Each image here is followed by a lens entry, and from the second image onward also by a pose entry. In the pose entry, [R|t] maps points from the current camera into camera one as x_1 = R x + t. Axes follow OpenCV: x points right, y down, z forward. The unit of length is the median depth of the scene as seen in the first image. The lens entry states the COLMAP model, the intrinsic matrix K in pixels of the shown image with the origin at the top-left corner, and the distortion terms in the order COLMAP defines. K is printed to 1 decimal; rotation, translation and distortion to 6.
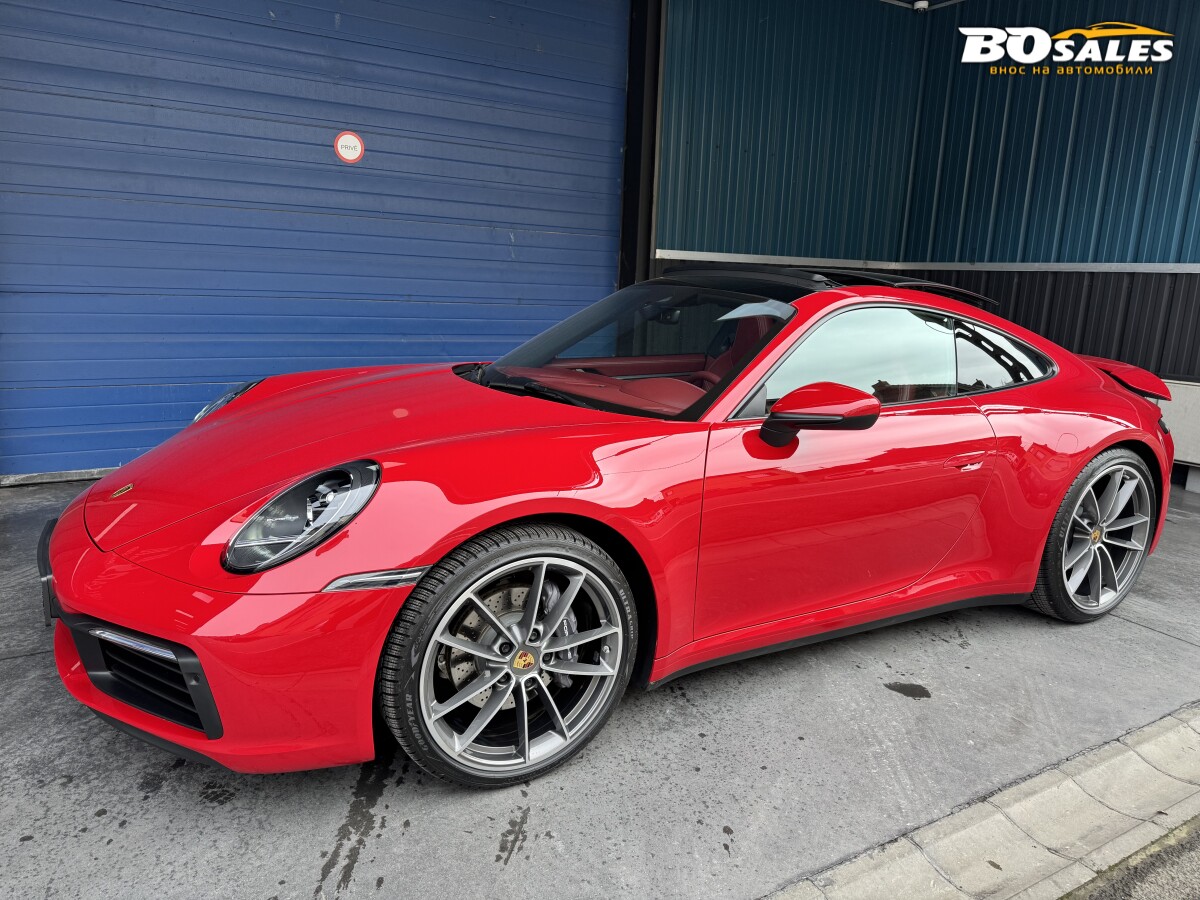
lens RADIAL K [[839.3, 0, 597.8], [0, 839.3, 455.9], [0, 0, 1]] dist [0.038577, -0.048262]
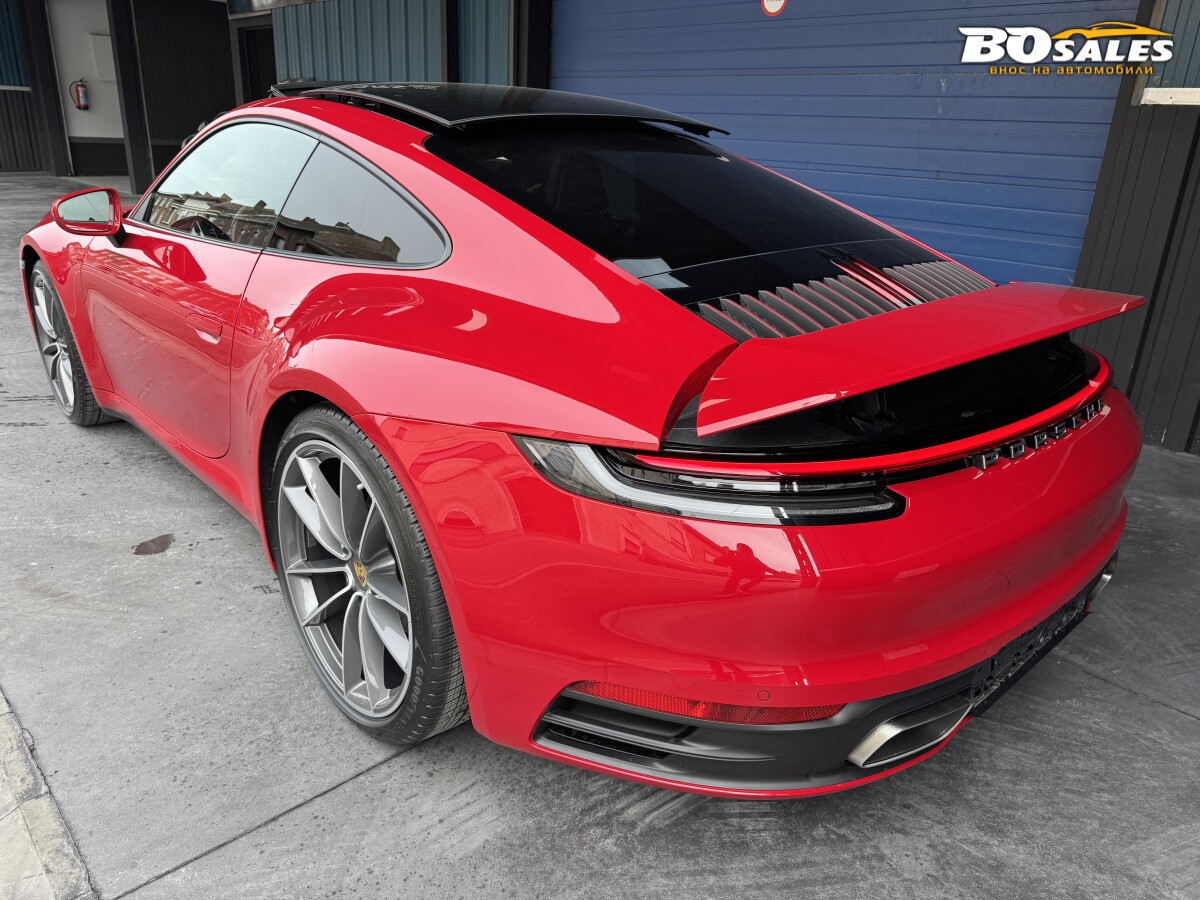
lens RADIAL K [[859.5, 0, 603.5], [0, 859.5, 448.1], [0, 0, 1]] dist [-0.004651, -0.004843]
pose [[0.219234, 0.308122, -0.925742, 1.449090], [-0.236333, 0.937339, 0.256013, -0.197045], [0.946617, 0.162657, 0.278316, 1.310029]]
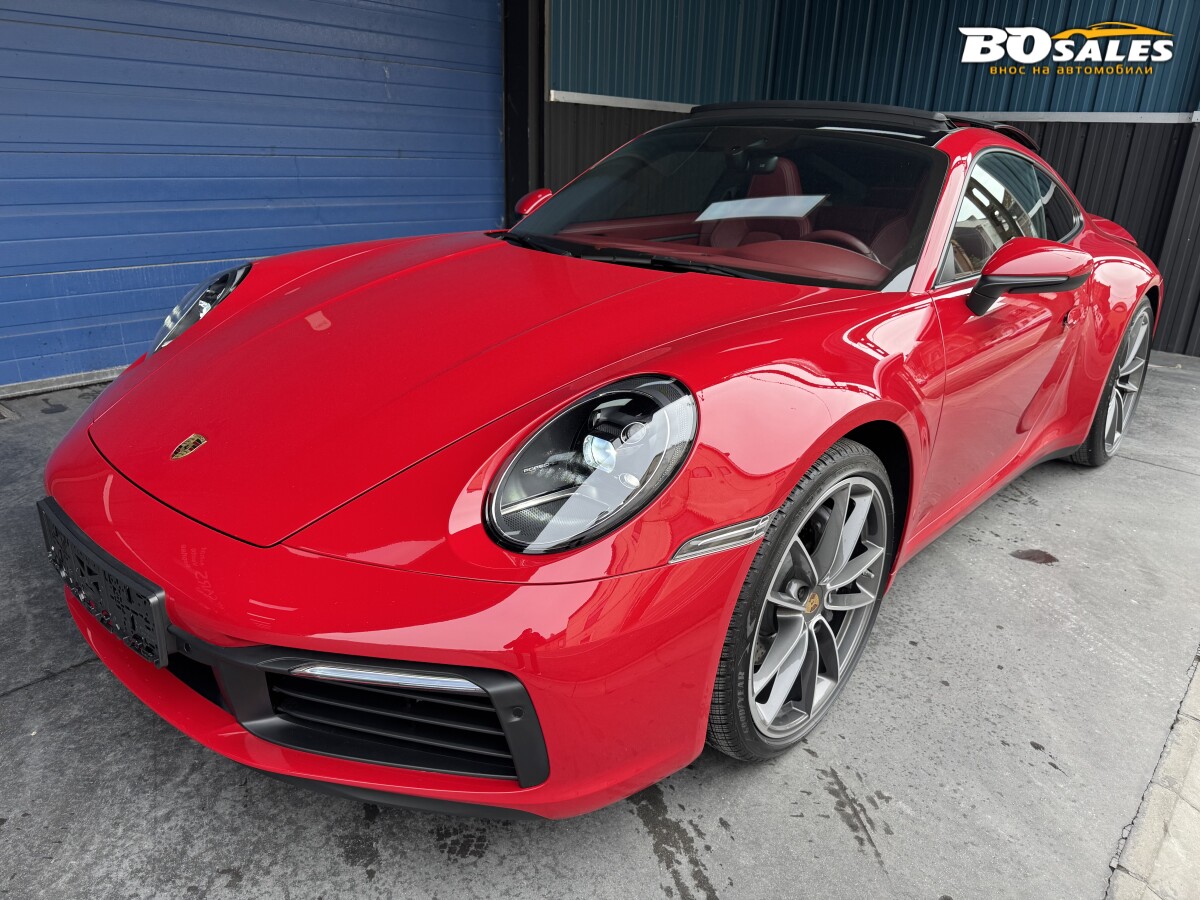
lens RADIAL K [[859.5, 0, 603.5], [0, 859.5, 448.1], [0, 0, 1]] dist [-0.004651, -0.004843]
pose [[0.950991, -0.108823, 0.289437, -0.423142], [0.065996, 0.985890, 0.153839, -0.037003], [-0.302094, -0.127197, 0.944754, 0.250525]]
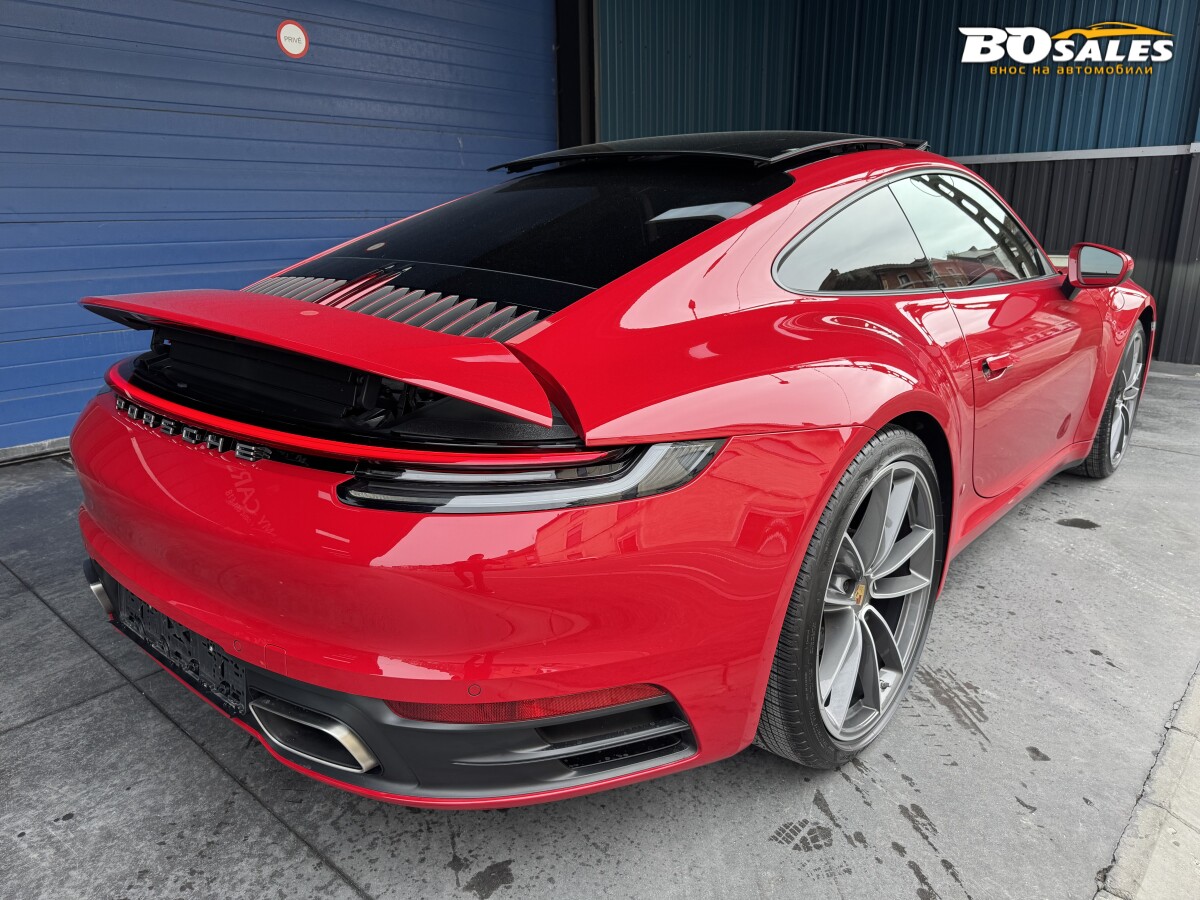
lens RADIAL K [[862.3, 0, 599.1], [0, 862.3, 441.5], [0, 0, 1]] dist [-0.003287, -0.007238]
pose [[0.954366, -0.121423, 0.272842, -0.587592], [0.104946, 0.991702, 0.074252, 0.020613], [-0.279594, -0.042230, 0.959189, 0.103796]]
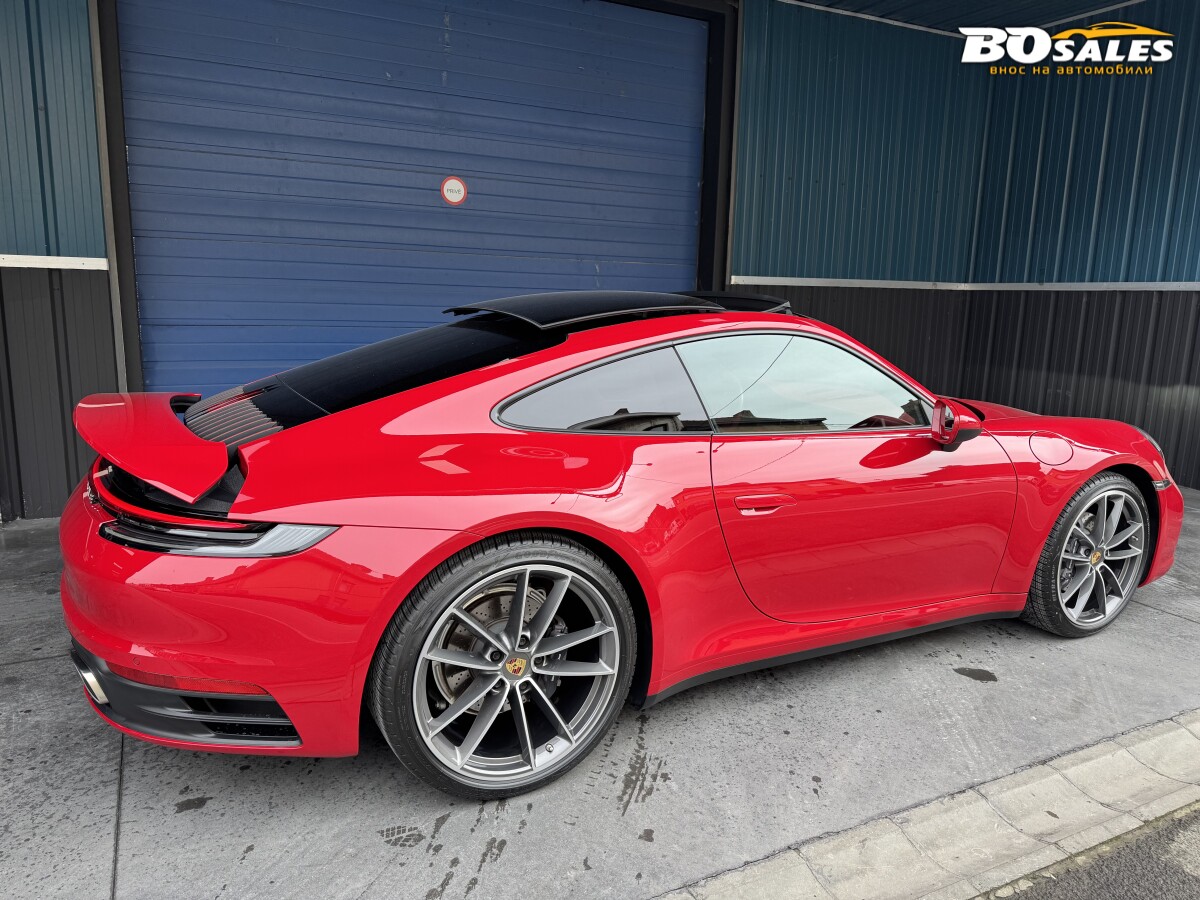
lens RADIAL K [[839.3, 0, 597.8], [0, 839.3, 455.9], [0, 0, 1]] dist [0.038577, -0.048262]
pose [[0.997185, -0.001516, -0.074967, -0.049014], [-0.000281, 0.999713, -0.023950, 0.018392], [0.074982, 0.023903, 0.996898, -0.165345]]
